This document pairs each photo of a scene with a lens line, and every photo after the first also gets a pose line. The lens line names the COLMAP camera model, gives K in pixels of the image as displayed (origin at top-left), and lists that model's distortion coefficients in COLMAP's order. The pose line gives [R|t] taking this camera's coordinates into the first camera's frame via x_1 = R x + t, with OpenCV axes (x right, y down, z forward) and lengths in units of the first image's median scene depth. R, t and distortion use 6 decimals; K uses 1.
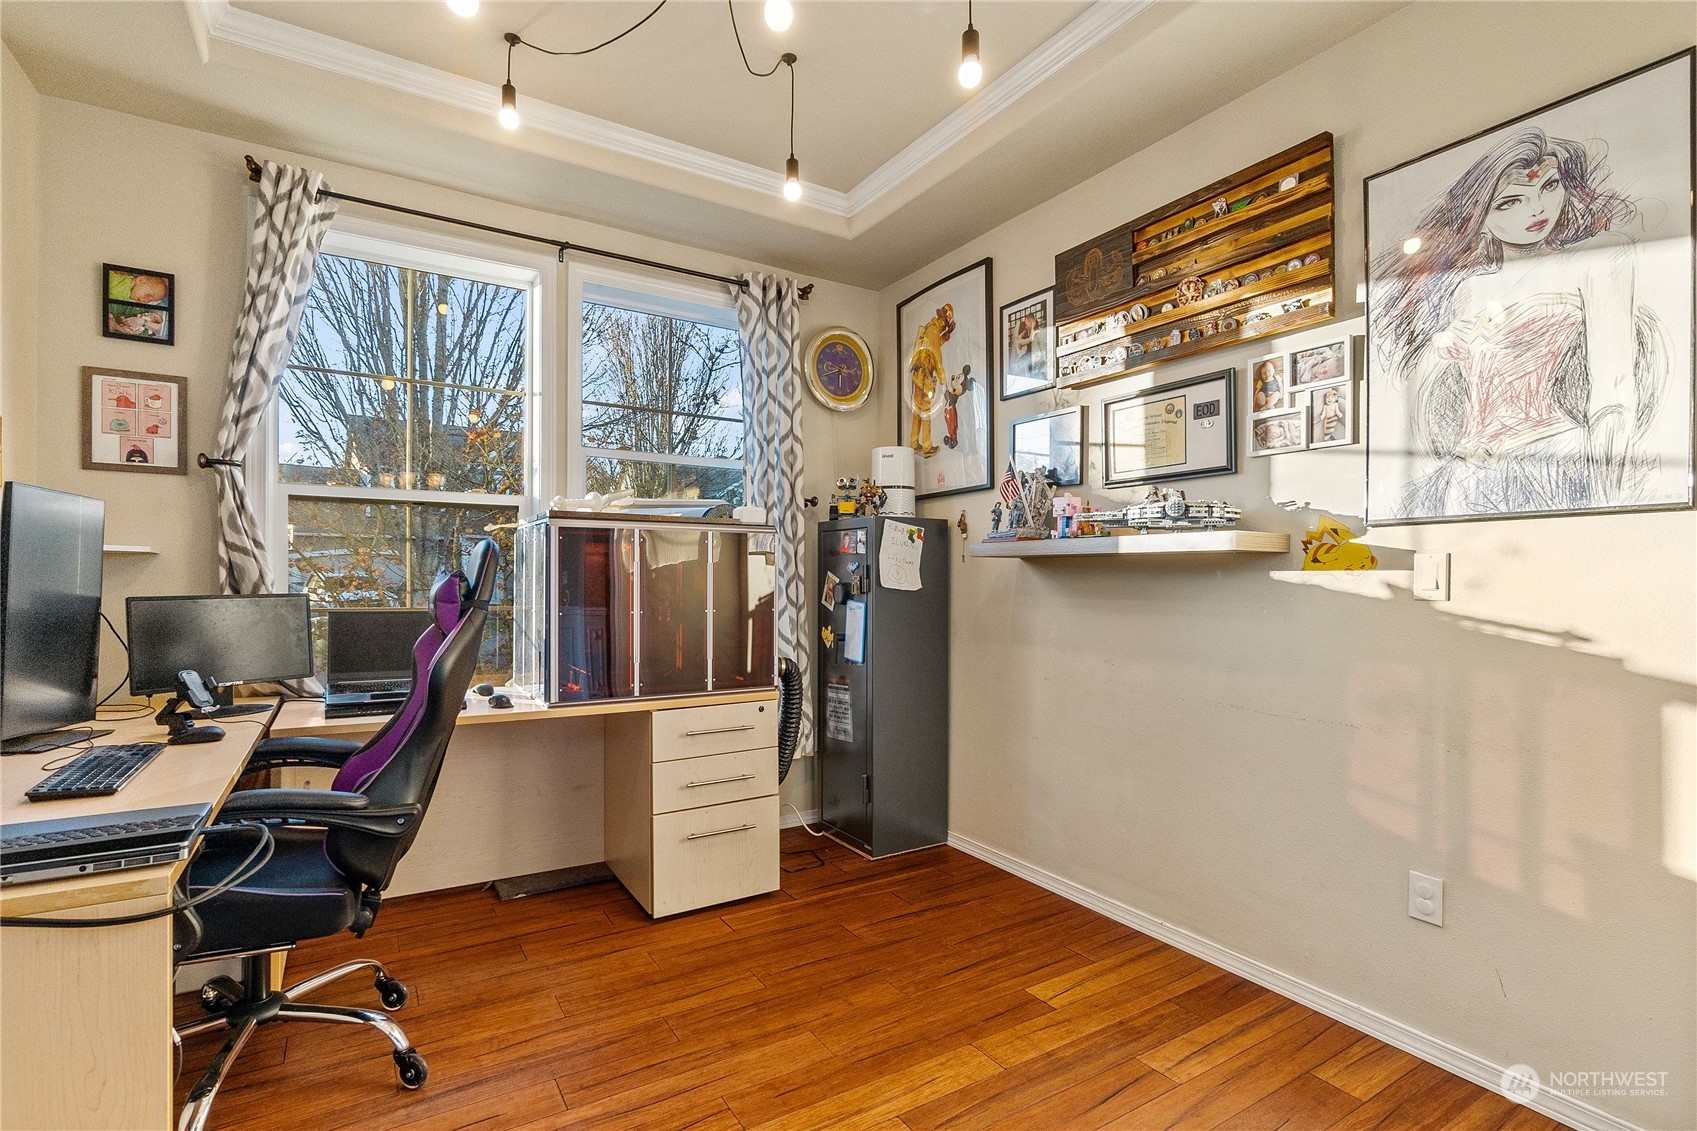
lens RADIAL K [[782.4, 0, 846.3], [0, 782.4, 580.4], [0, 0, 1]] dist [-0.012539, 0.000283]
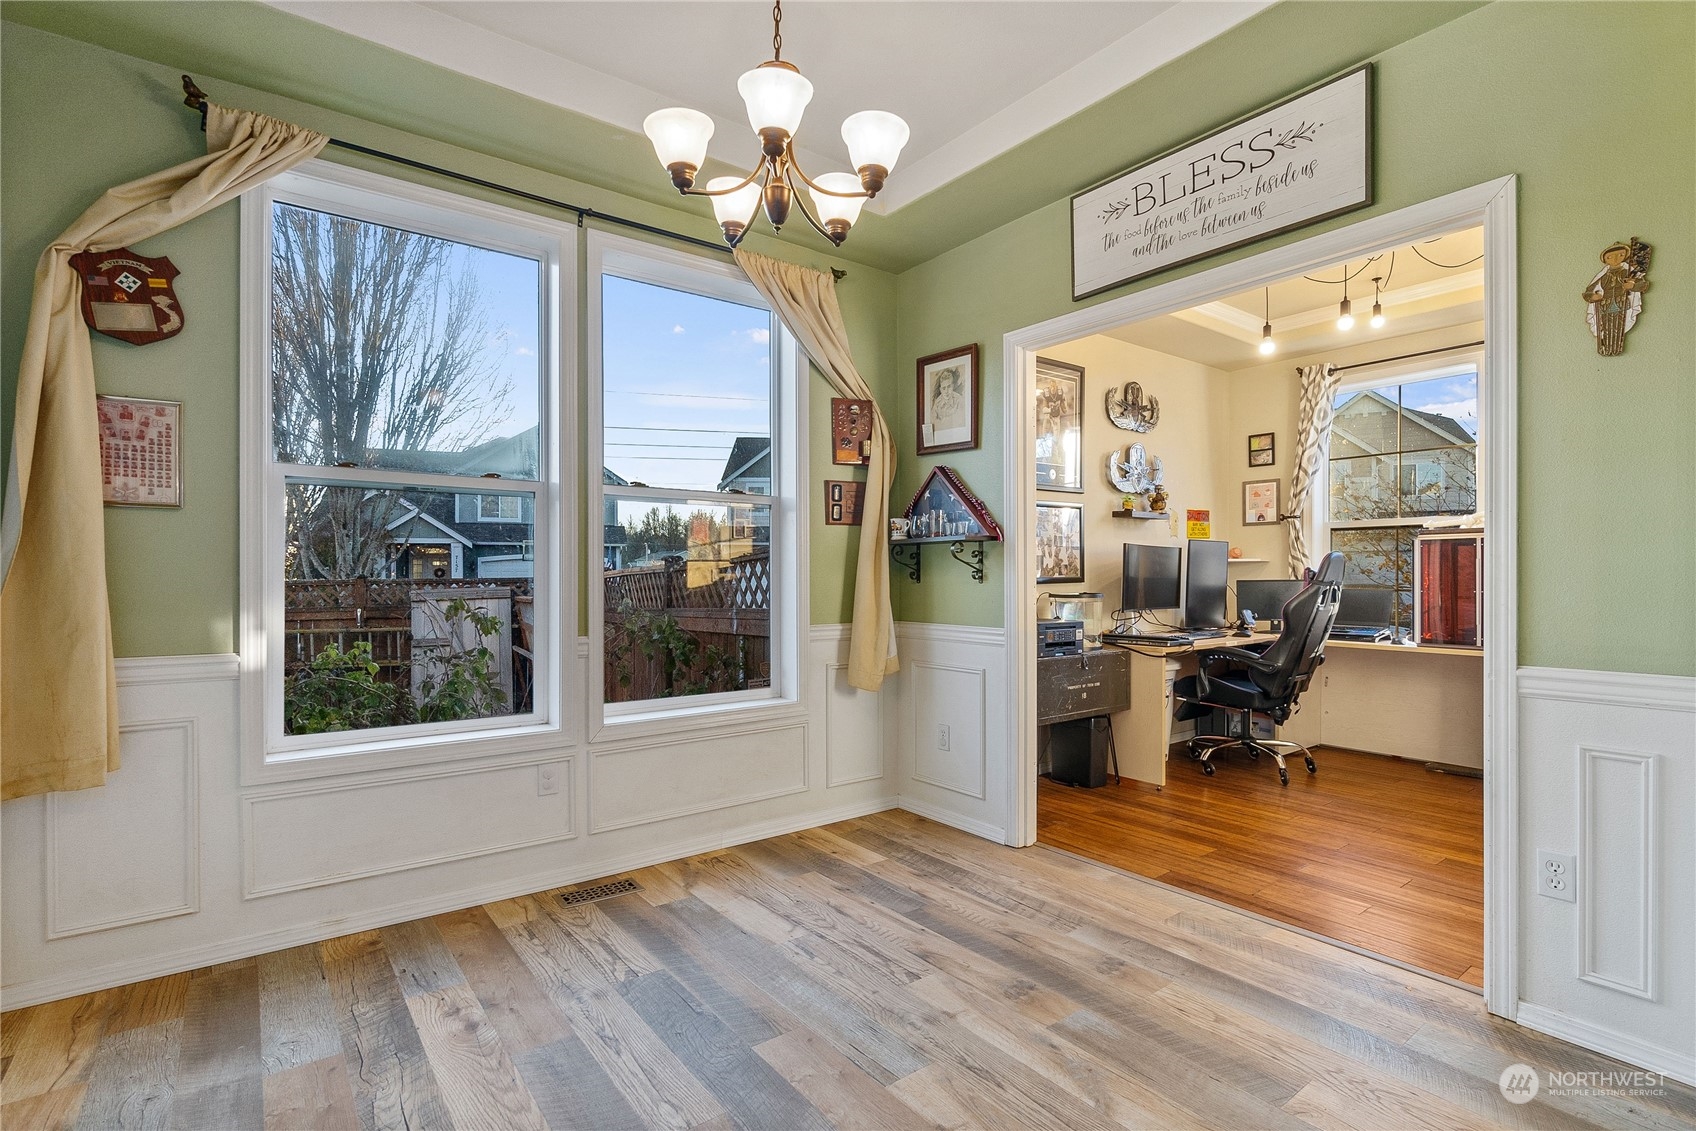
lens RADIAL K [[782.0, 0, 846.7], [0, 782.0, 577.2], [0, 0, 1]] dist [-0.012539, 0.000283]
pose [[0.097224, -0.004518, -0.995252, 1.170664], [0.001368, 0.999989, -0.004406, 0.017695], [0.995262, -0.000933, 0.097229, -0.396729]]
